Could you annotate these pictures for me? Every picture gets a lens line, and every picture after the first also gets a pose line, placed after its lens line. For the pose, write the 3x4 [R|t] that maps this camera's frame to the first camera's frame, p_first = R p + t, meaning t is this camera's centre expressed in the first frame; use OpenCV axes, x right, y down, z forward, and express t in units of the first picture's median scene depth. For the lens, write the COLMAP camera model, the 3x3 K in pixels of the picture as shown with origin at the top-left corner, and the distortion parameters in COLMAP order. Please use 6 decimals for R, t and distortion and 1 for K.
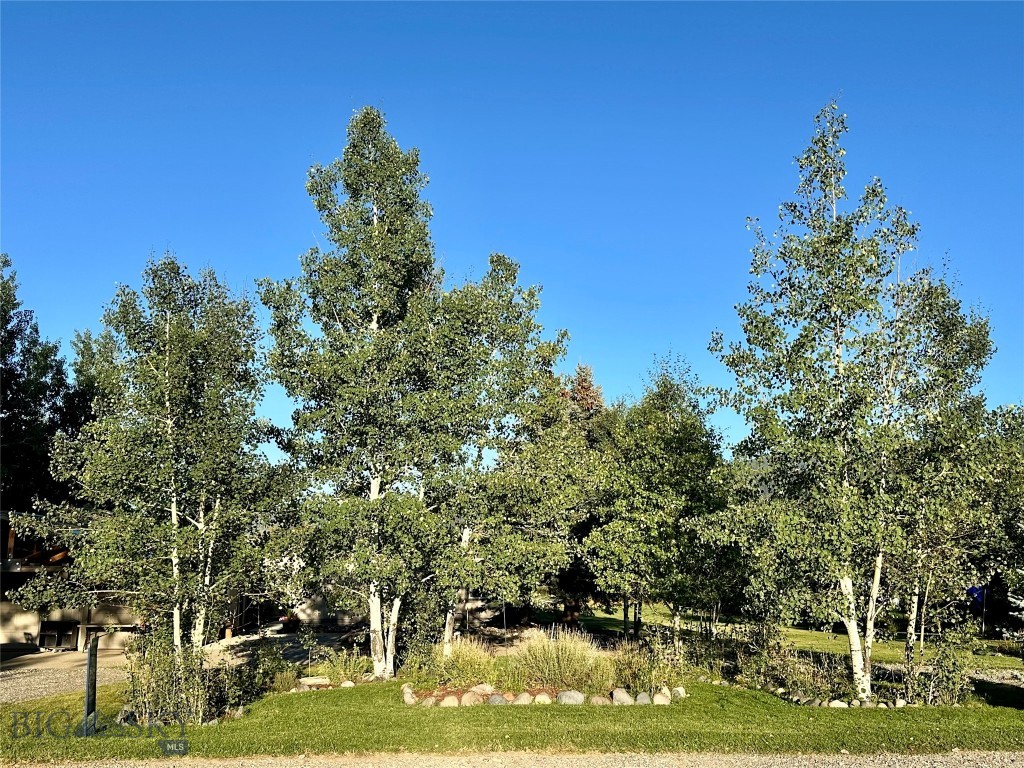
lens RADIAL K [[983.9, 0, 512.0], [0, 983.9, 384.0], [0, 0, 1]] dist [0.190826, -0.007602]
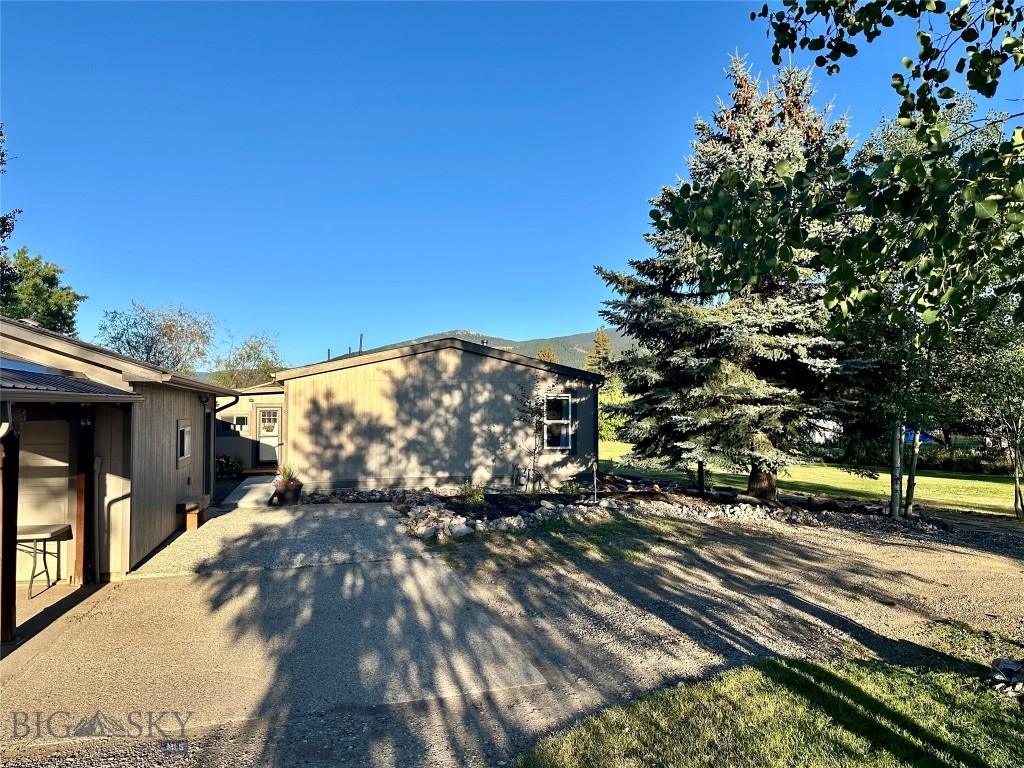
lens RADIAL K [[724.2, 0, 512.0], [0, 724.2, 384.0], [0, 0, 1]] dist [0.123167, -0.171521]
pose [[0.989242, -0.009077, 0.146006, -0.143776], [-0.012556, 0.989122, 0.146562, 0.095262], [-0.145748, -0.146818, 0.978367, 0.513115]]
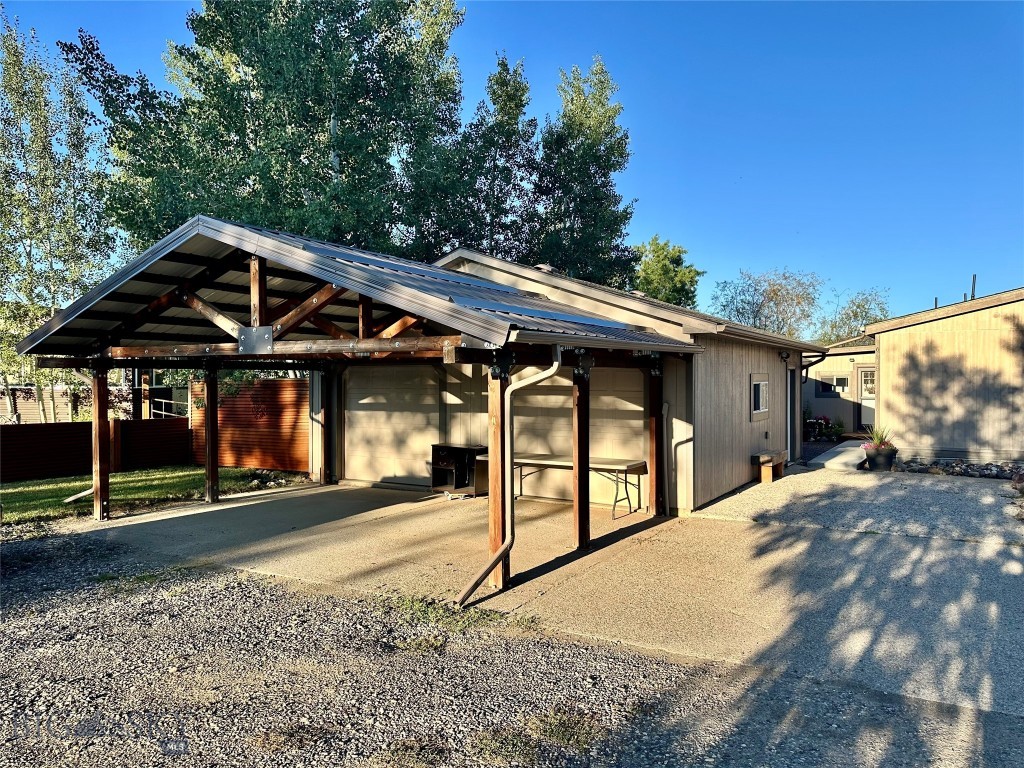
lens RADIAL K [[724.2, 0, 512.0], [0, 724.2, 384.0], [0, 0, 1]] dist [0.123167, -0.171521]
pose [[0.791269, -0.010694, -0.611374, -0.123124], [0.123551, 0.982020, 0.142727, 0.105531], [0.598855, -0.188471, 0.778364, 0.529145]]
